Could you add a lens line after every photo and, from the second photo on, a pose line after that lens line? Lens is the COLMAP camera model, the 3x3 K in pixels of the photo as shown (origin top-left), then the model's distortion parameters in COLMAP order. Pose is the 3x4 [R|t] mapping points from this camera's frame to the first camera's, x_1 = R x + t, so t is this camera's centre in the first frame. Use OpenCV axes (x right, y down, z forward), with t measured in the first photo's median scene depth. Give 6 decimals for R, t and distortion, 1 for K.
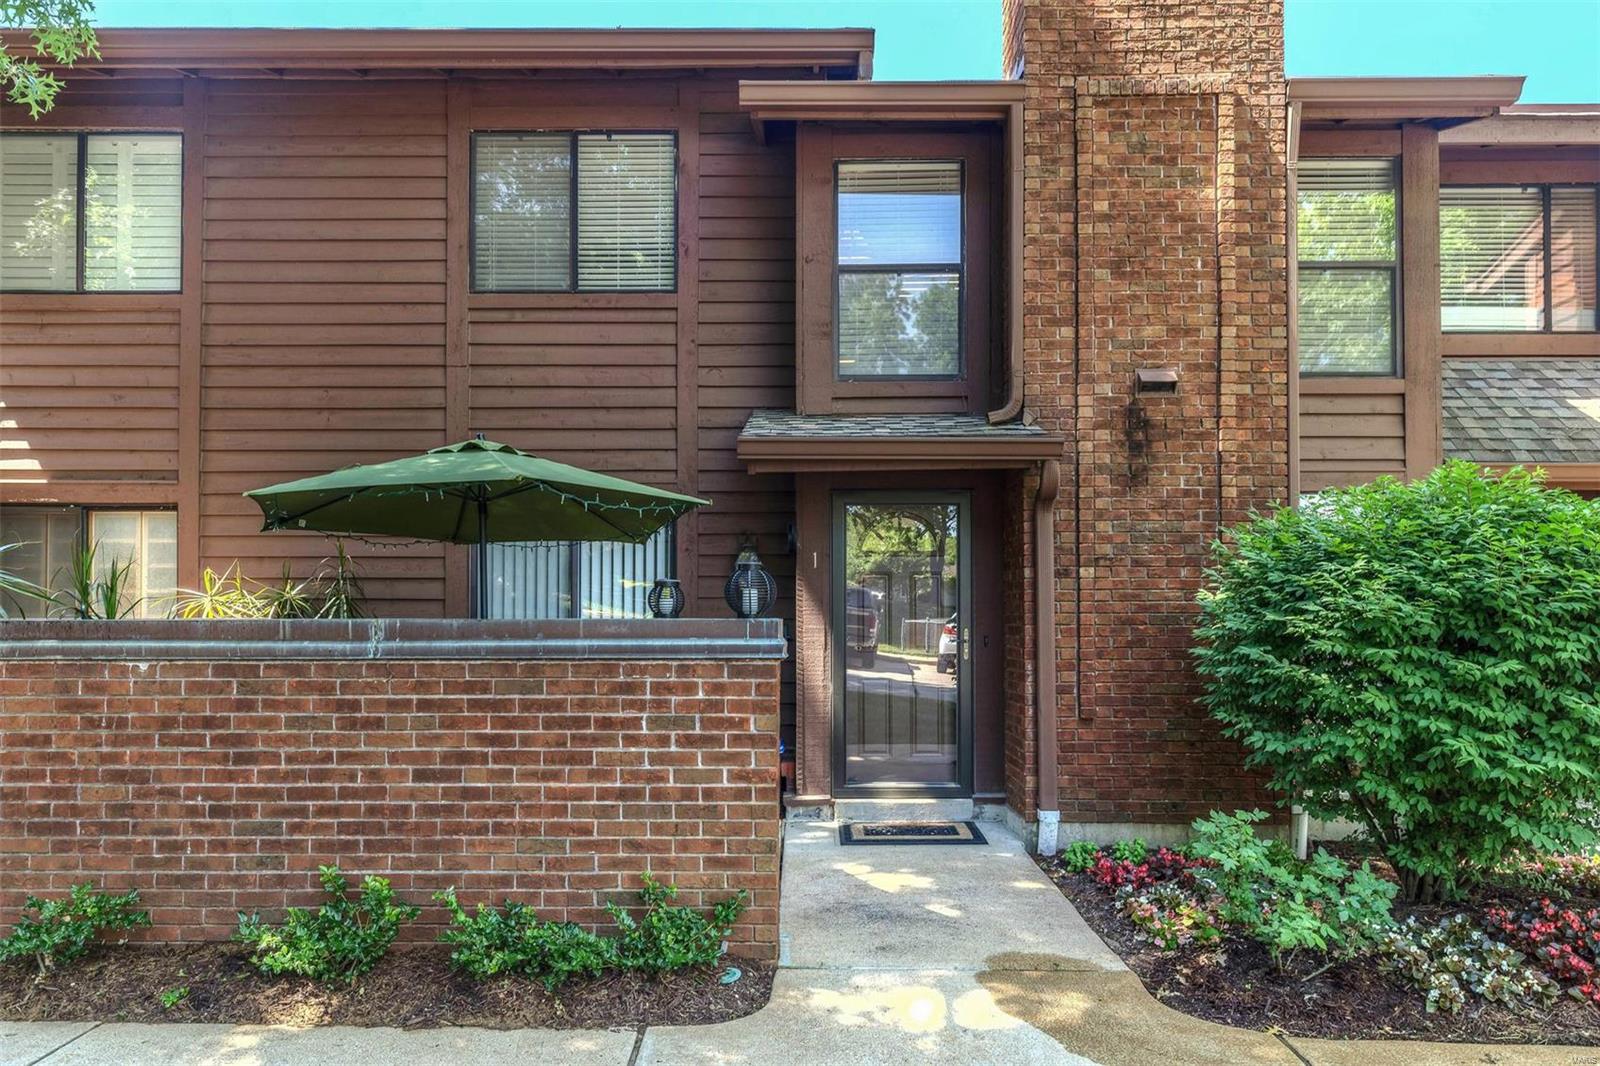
lens RADIAL K [[1057.1, 0, 819.1], [0, 1057.1, 586.4], [0, 0, 1]] dist [0.001318, 0.003709]
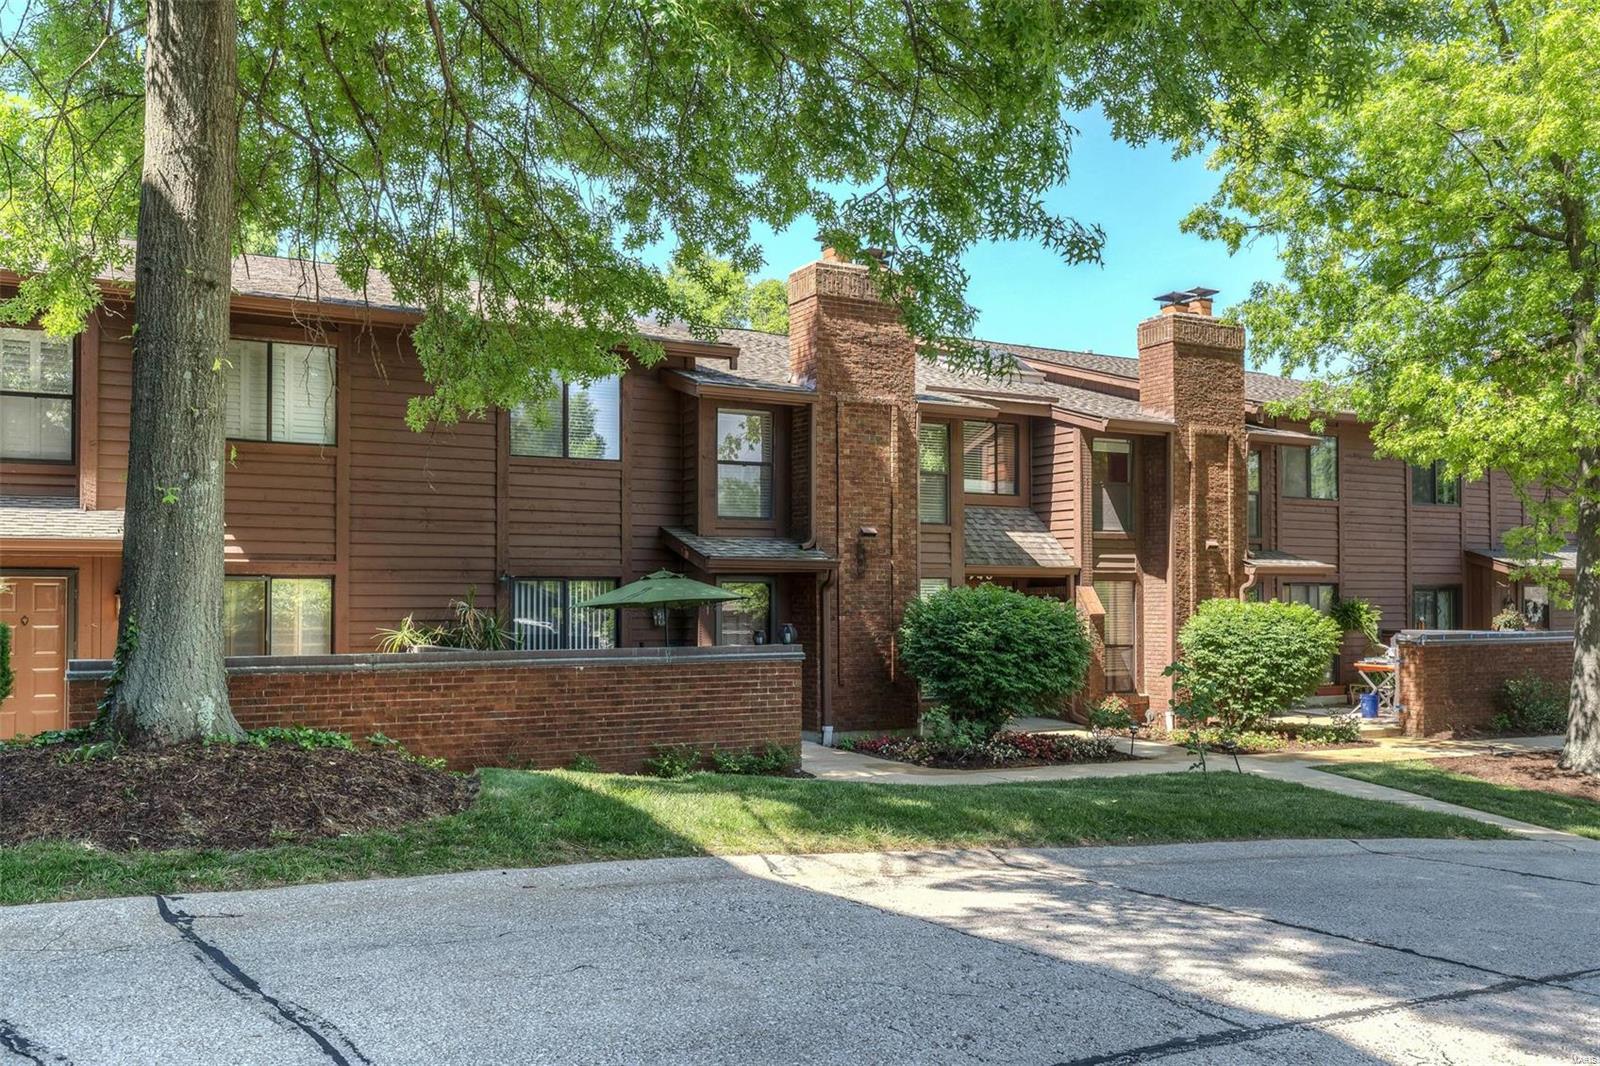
lens RADIAL K [[1310.9, 0, 798.3], [0, 1310.9, 537.9], [0, 0, 1]] dist [-0.016219, -0.000524]
pose [[0.869300, 0.022306, 0.493781, -1.191907], [-0.009547, 0.999553, -0.028346, -0.103249], [-0.494193, 0.019927, 0.869124, -1.351506]]
